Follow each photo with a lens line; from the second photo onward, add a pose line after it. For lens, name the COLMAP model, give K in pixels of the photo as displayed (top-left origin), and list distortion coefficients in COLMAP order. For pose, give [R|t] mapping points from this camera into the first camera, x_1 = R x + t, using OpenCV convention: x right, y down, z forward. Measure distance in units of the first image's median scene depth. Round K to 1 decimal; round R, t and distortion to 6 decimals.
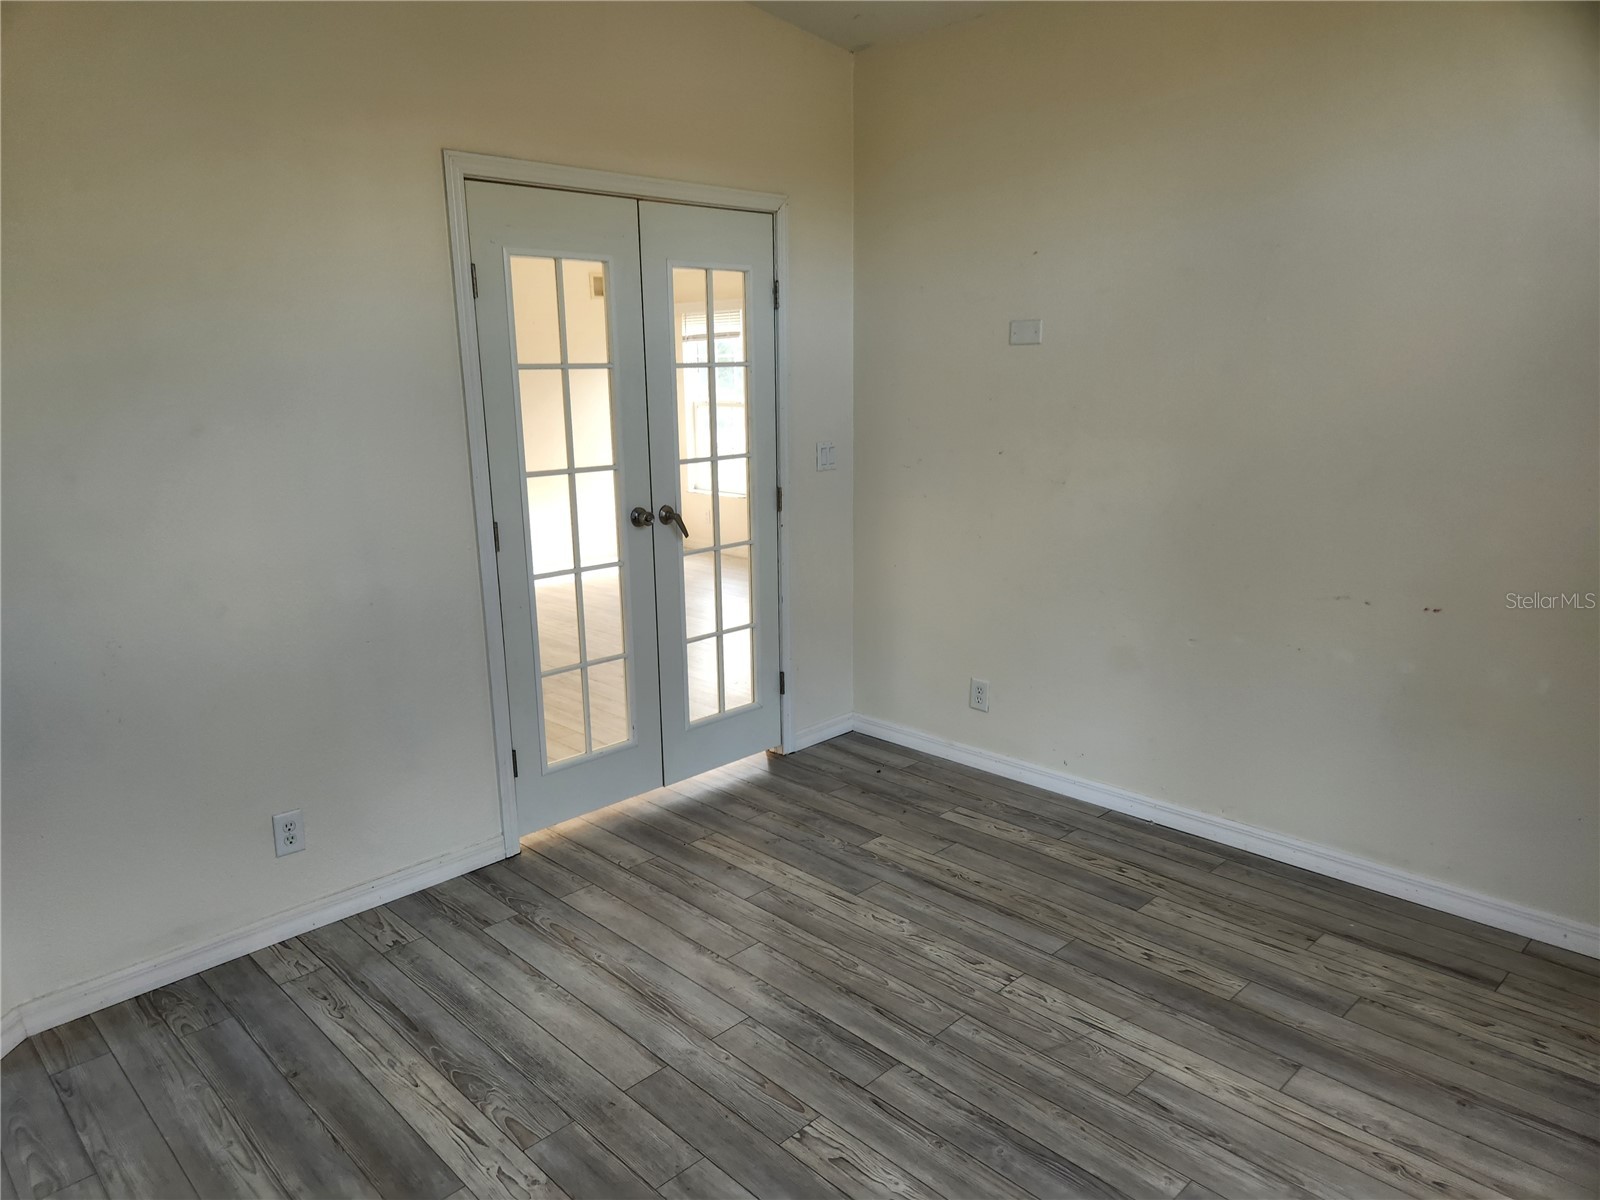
lens RADIAL K [[1077.3, 0, 783.3], [0, 1077.3, 635.6], [0, 0, 1]] dist [0.074044, -0.071027]
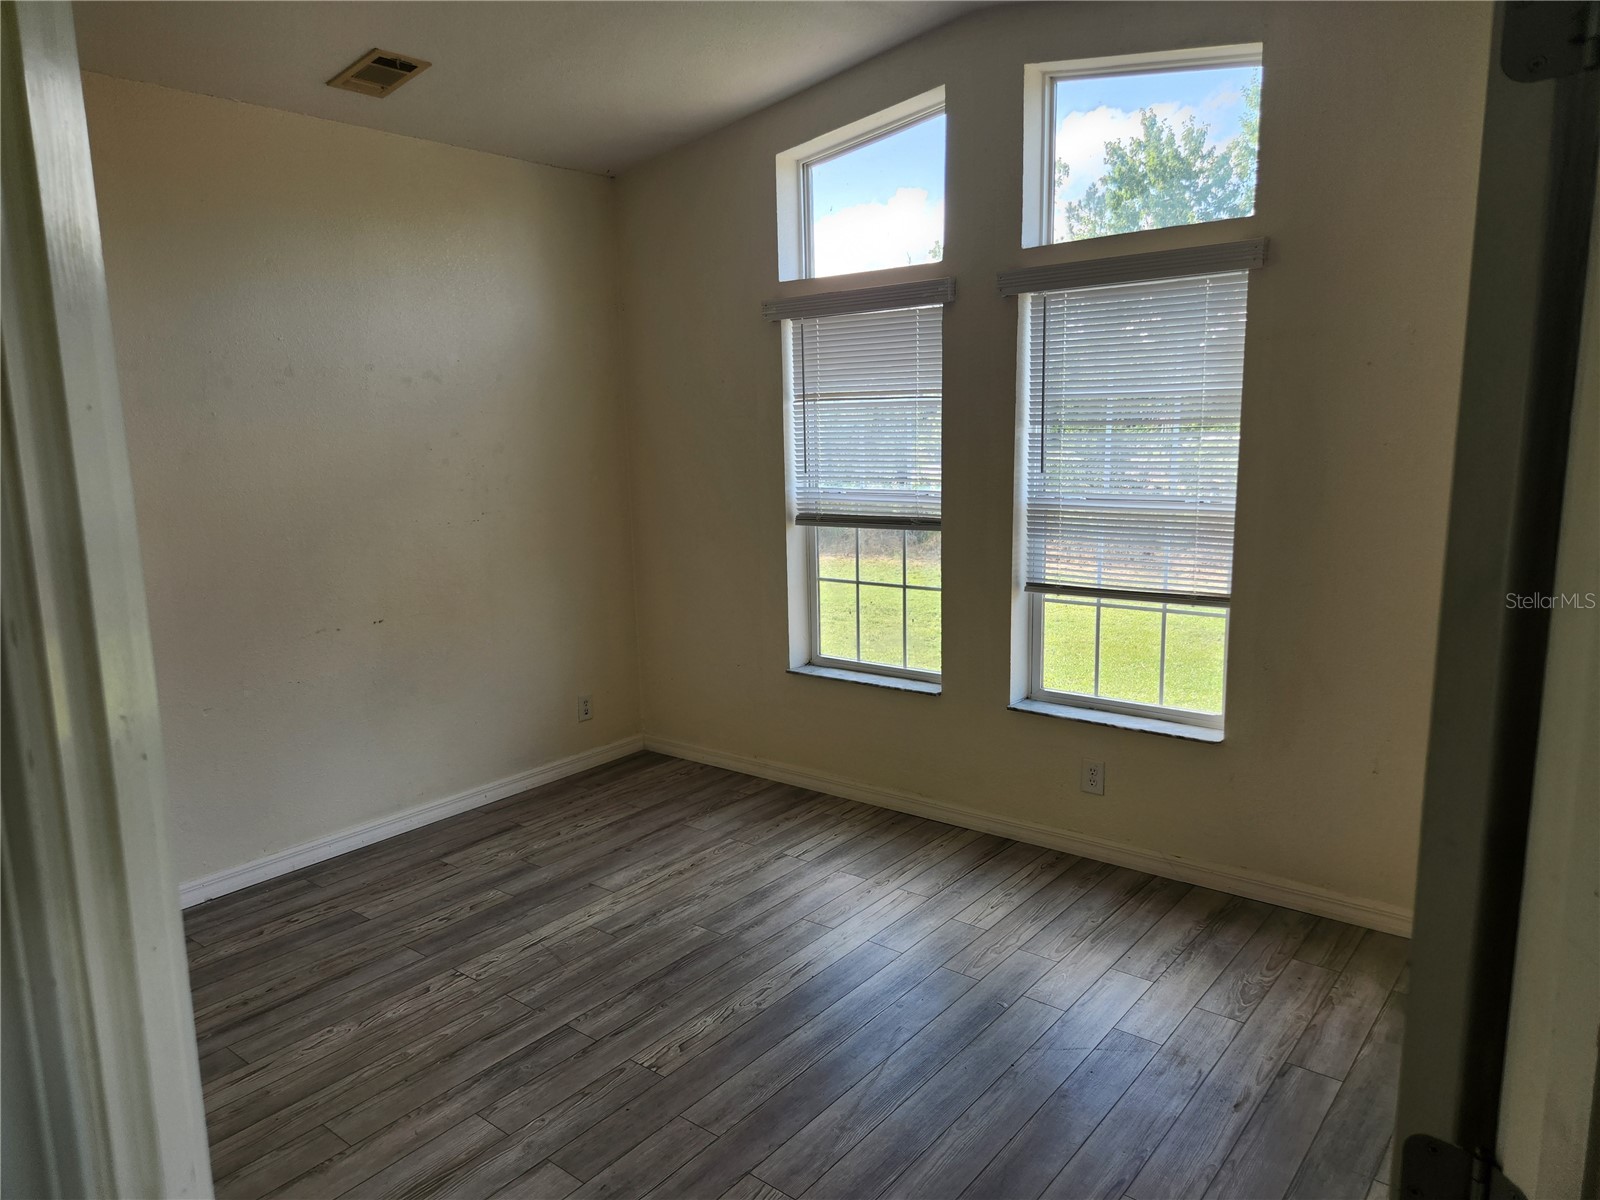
lens RADIAL K [[1072.8, 0, 770.6], [0, 1072.8, 620.0], [0, 0, 1]] dist [0.066986, -0.066715]
pose [[-0.122429, -0.155152, 0.980275, -0.900293], [0.272633, 0.944451, 0.183532, -0.155383], [-0.954297, 0.289725, -0.073329, 0.681256]]
